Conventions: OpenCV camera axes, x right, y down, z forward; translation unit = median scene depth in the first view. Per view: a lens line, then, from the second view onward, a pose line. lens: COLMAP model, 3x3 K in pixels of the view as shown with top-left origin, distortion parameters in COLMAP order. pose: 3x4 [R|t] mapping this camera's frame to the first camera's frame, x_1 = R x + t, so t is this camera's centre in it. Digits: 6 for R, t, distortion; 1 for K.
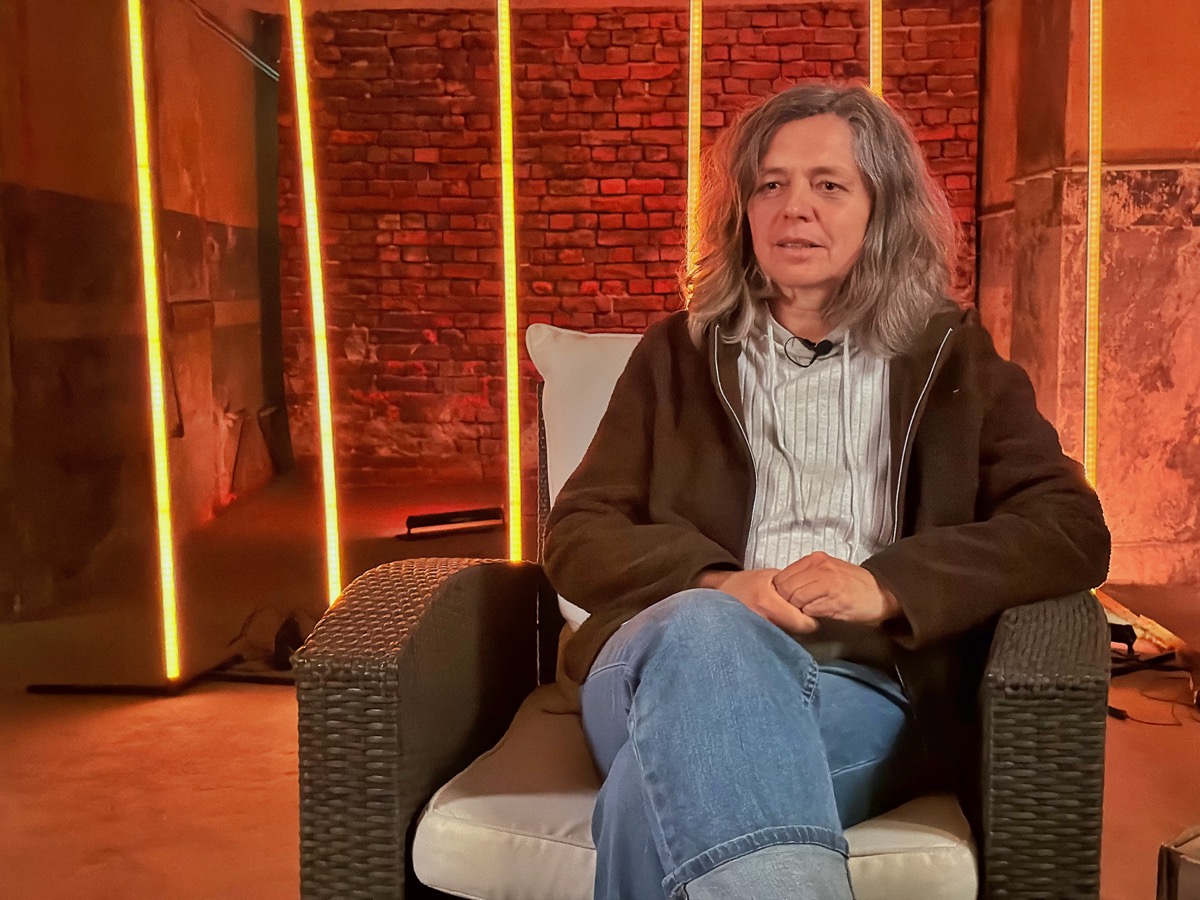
lens RADIAL K [[1689.9, 0, 603.9], [0, 1689.9, 439.9], [0, 0, 1]] dist [0.087498, 0.000000]
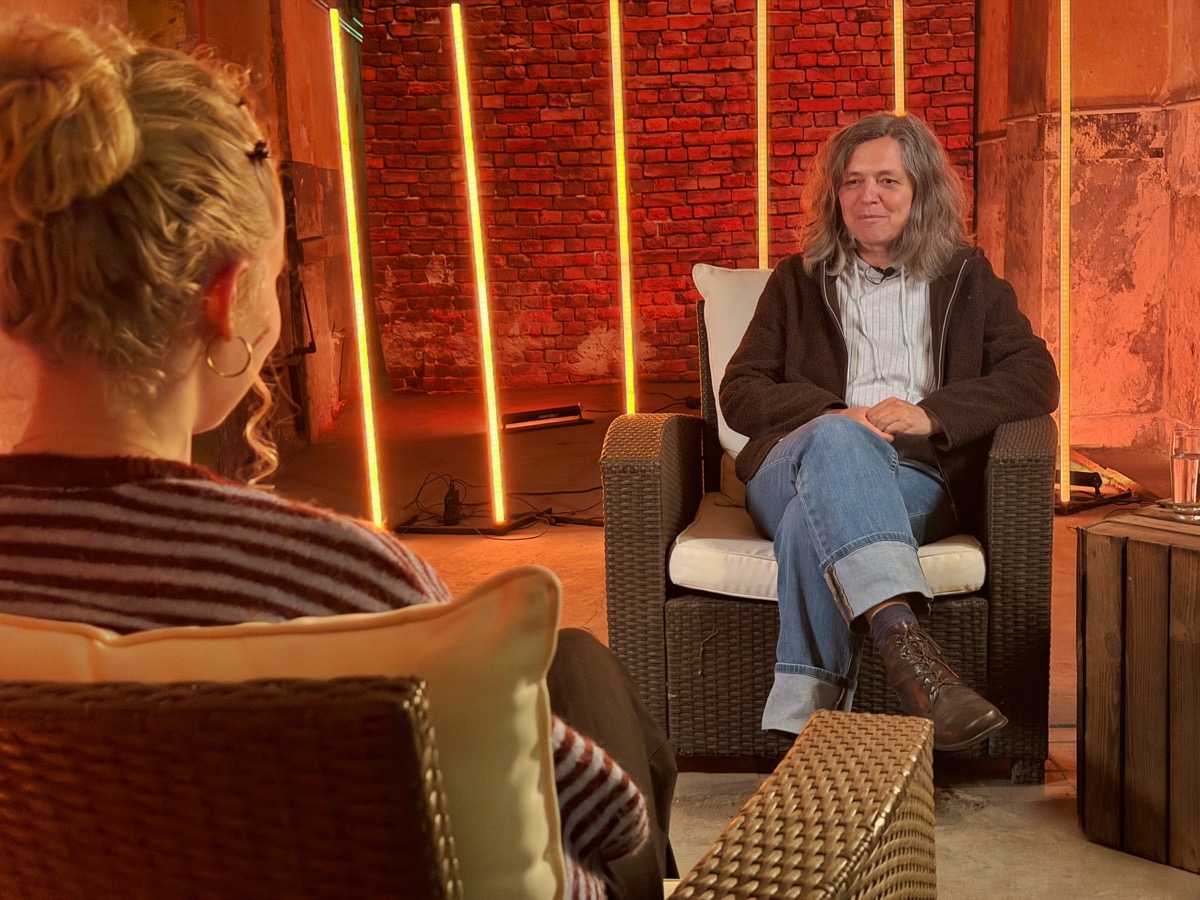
lens RADIAL K [[1689.9, 0, 611.3], [0, 1689.9, 454.4], [0, 0, 1]] dist [0.087498, 0.000000]
pose [[0.999609, -0.027600, 0.004546, -0.057867], [0.027279, 0.997833, 0.059878, 0.005019], [-0.006189, -0.059731, 0.998195, -0.249566]]
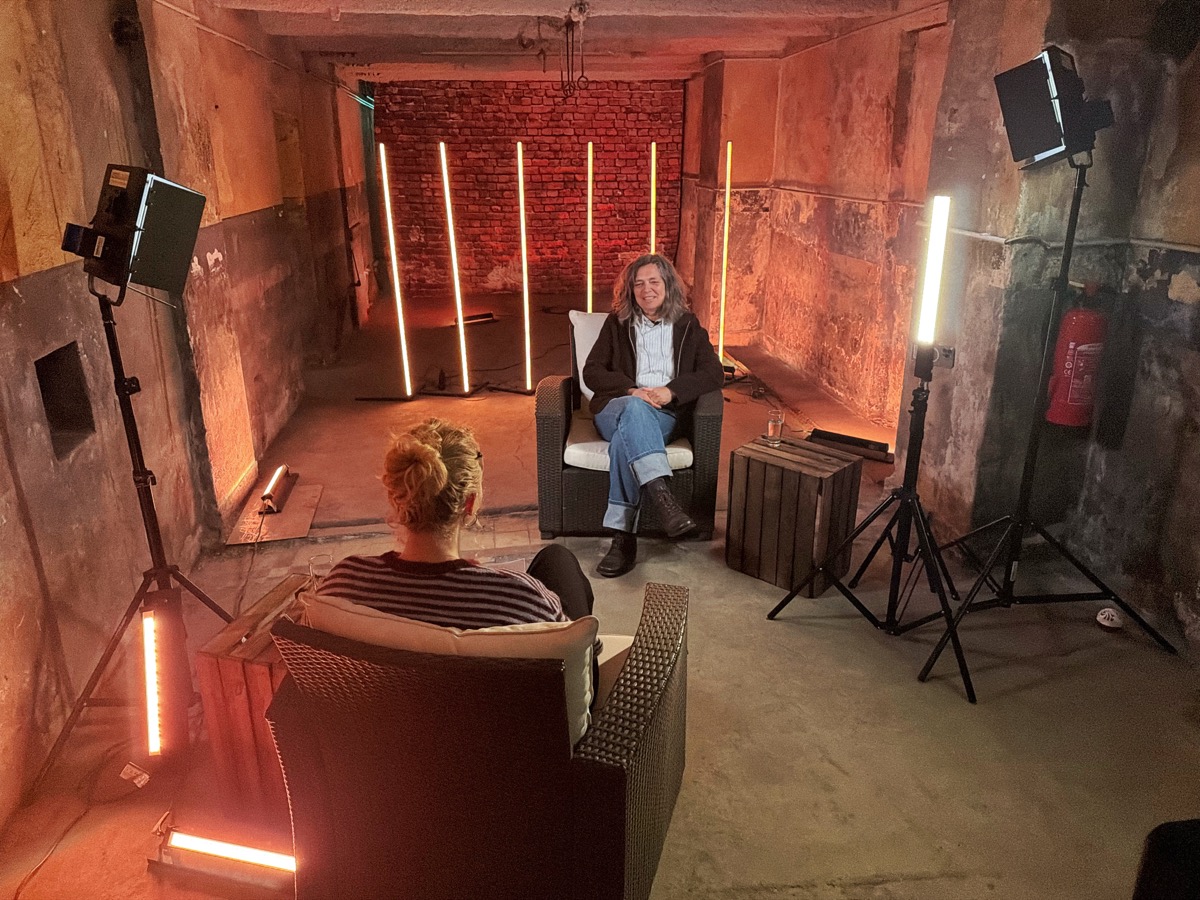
lens RADIAL K [[847.5, 0, 595.6], [0, 847.5, 450.0], [0, 0, 1]] dist [0.063256, -0.003416]
pose [[0.991250, -0.037074, 0.126683, -0.098198], [0.004166, 0.968055, 0.250705, -0.099918], [-0.131931, -0.247983, 0.959739, -0.341476]]
